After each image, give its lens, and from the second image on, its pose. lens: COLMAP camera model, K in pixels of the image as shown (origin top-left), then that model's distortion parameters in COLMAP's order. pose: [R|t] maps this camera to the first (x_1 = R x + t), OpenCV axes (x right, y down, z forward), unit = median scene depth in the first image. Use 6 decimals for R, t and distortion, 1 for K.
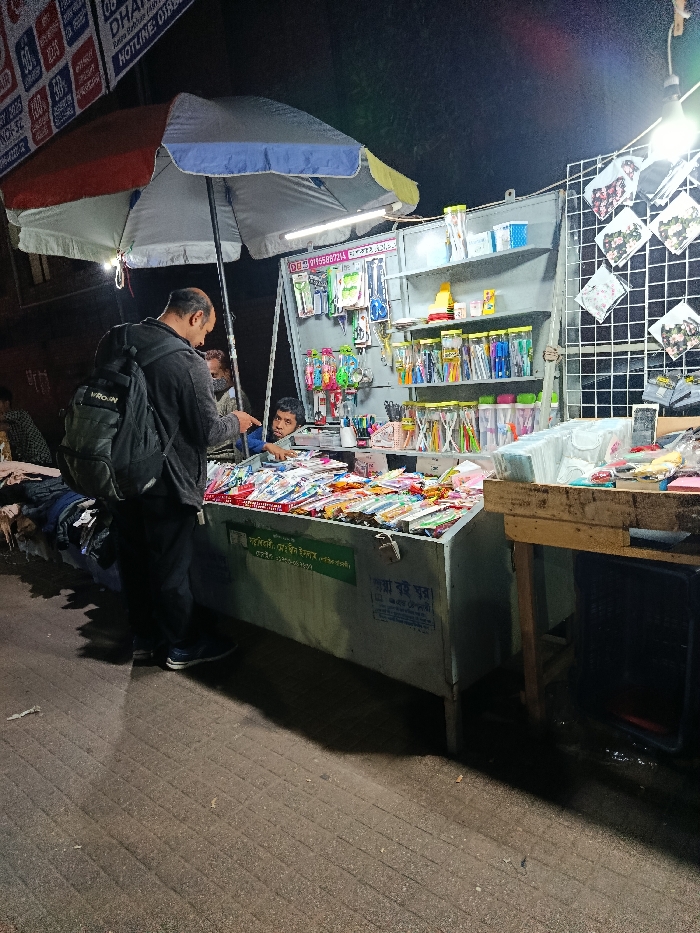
lens RADIAL K [[654.7, 0, 355.3], [0, 654.7, 464.3], [0, 0, 1]] dist [0.029832, -0.048245]
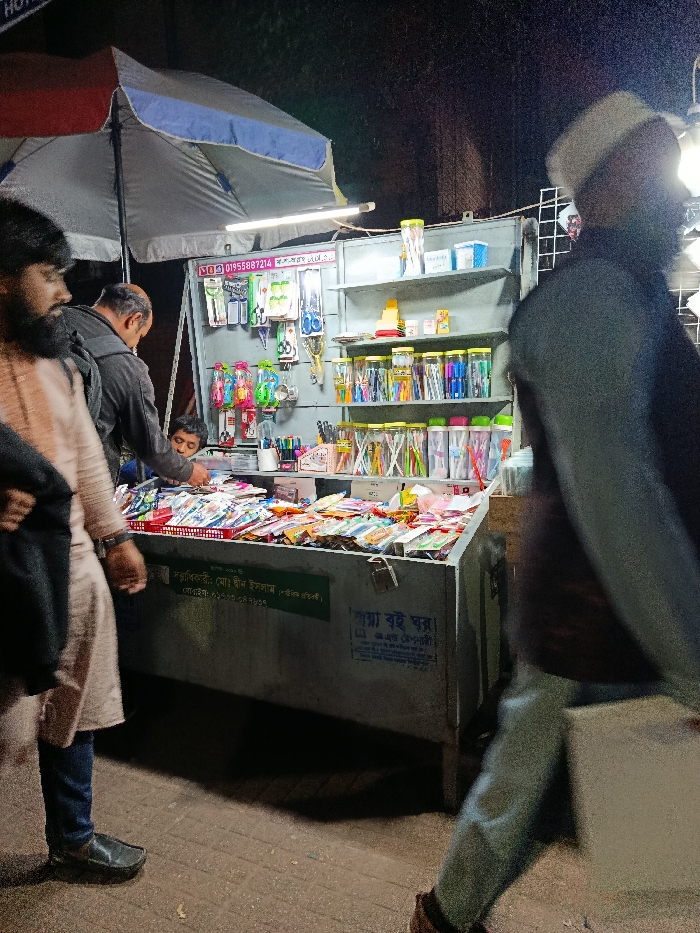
lens RADIAL K [[654.7, 0, 355.3], [0, 654.7, 464.3], [0, 0, 1]] dist [0.029832, -0.048245]
pose [[0.953603, 0.035129, 0.299011, -0.194082], [-0.012187, 0.996859, -0.078249, 0.038893], [-0.300820, 0.070974, 0.951036, 0.126925]]
